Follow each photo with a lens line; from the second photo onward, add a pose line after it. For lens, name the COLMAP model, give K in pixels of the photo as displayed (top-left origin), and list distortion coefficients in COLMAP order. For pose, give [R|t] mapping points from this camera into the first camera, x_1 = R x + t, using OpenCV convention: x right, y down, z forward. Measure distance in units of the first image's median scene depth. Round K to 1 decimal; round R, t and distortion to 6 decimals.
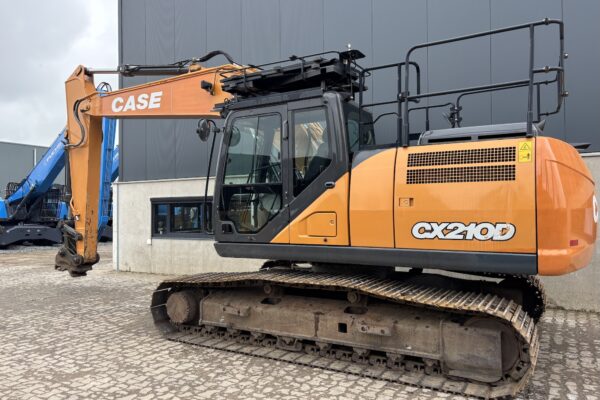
lens RADIAL K [[451.1, 0, 298.4], [0, 451.1, 204.6], [0, 0, 1]] dist [0.005991, -0.005913]
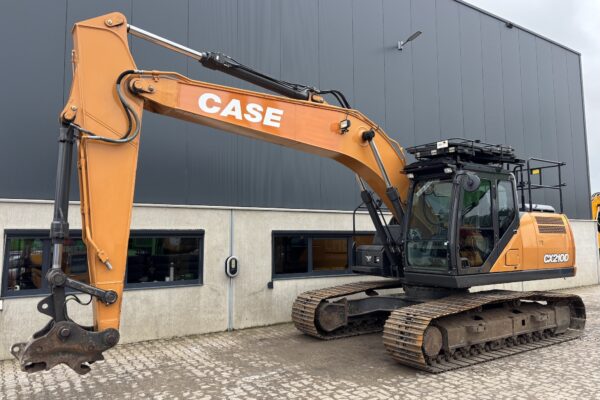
lens RADIAL K [[451.1, 0, 298.8], [0, 451.1, 196.1], [0, 0, 1]] dist [0.005991, -0.005913]
pose [[0.446495, 0.098256, 0.889375, -1.638835], [-0.006128, 0.994265, -0.106768, 0.005522], [-0.894765, 0.042221, 0.444537, 0.944506]]
